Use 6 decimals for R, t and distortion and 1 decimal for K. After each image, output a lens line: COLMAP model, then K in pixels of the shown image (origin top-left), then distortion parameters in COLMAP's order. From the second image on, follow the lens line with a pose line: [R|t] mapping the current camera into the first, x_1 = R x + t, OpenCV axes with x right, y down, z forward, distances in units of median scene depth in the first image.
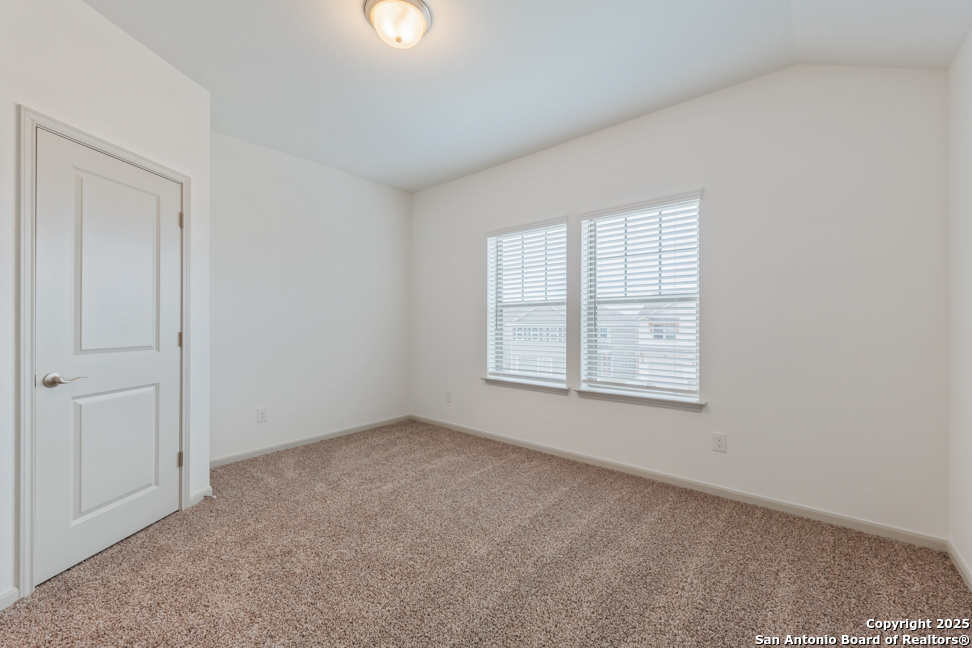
lens RADIAL K [[383.0, 0, 484.3], [0, 383.0, 323.5], [0, 0, 1]] dist [-0.000373, -0.001574]
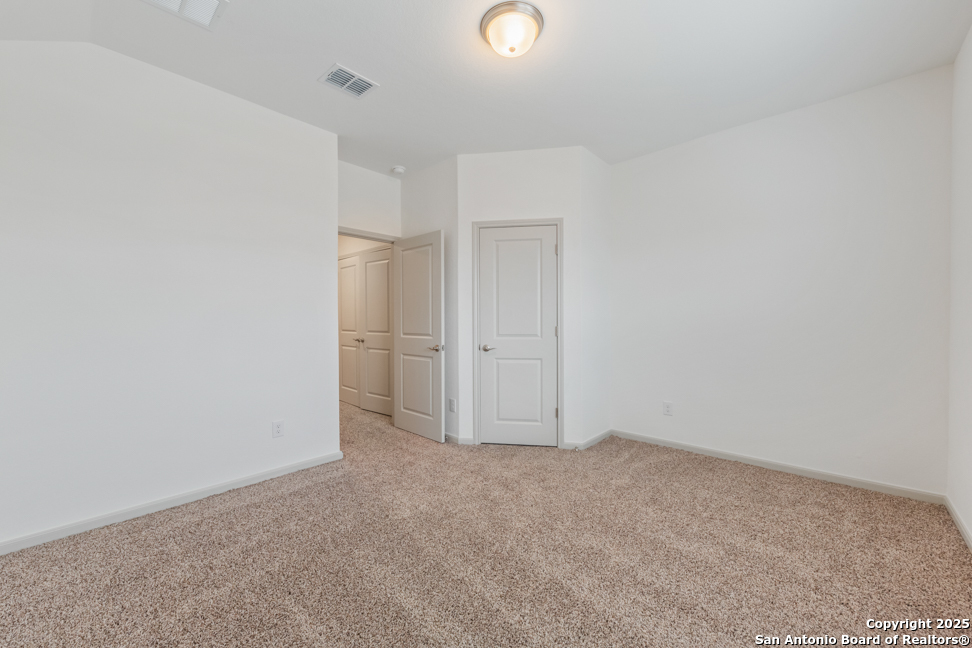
lens RADIAL K [[383.0, 0, 480.7], [0, 383.0, 324.1], [0, 0, 1]] dist [-0.000373, -0.001574]
pose [[-0.050822, 0.019779, -0.998512, 0.719073], [0.002794, 0.999803, 0.019662, -0.016924], [0.998704, -0.001791, -0.050867, 0.820349]]
